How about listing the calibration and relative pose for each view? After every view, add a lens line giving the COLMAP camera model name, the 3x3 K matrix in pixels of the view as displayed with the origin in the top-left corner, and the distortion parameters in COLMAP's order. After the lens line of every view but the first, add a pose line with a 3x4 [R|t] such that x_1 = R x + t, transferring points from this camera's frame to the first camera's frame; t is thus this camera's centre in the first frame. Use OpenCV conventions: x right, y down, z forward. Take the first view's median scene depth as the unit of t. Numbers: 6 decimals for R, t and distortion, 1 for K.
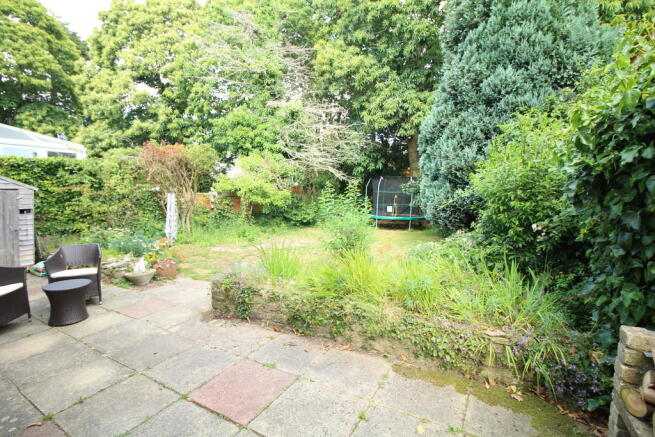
lens RADIAL K [[307.7, 0, 327.8], [0, 307.7, 207.0], [0, 0, 1]] dist [0.000059, -0.000270]
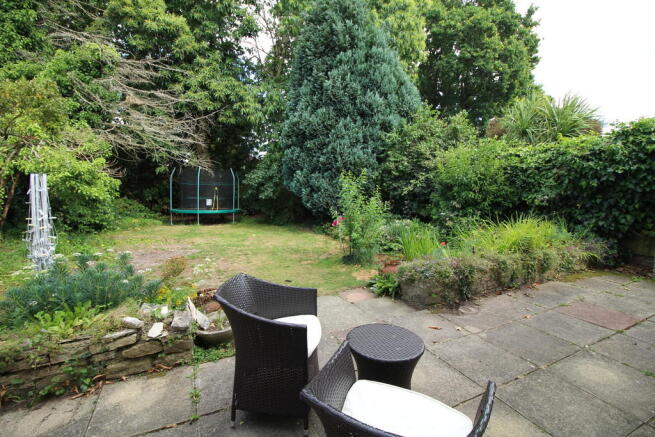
lens RADIAL K [[310.7, 0, 327.5], [0, 310.7, 218.5], [0, 0, 1]] dist [0.001683, -0.008923]
pose [[0.561815, -0.075741, 0.823789, -0.394695], [0.036125, 0.997096, 0.067038, 0.005965], [-0.826474, -0.007903, 0.562919, 0.203924]]
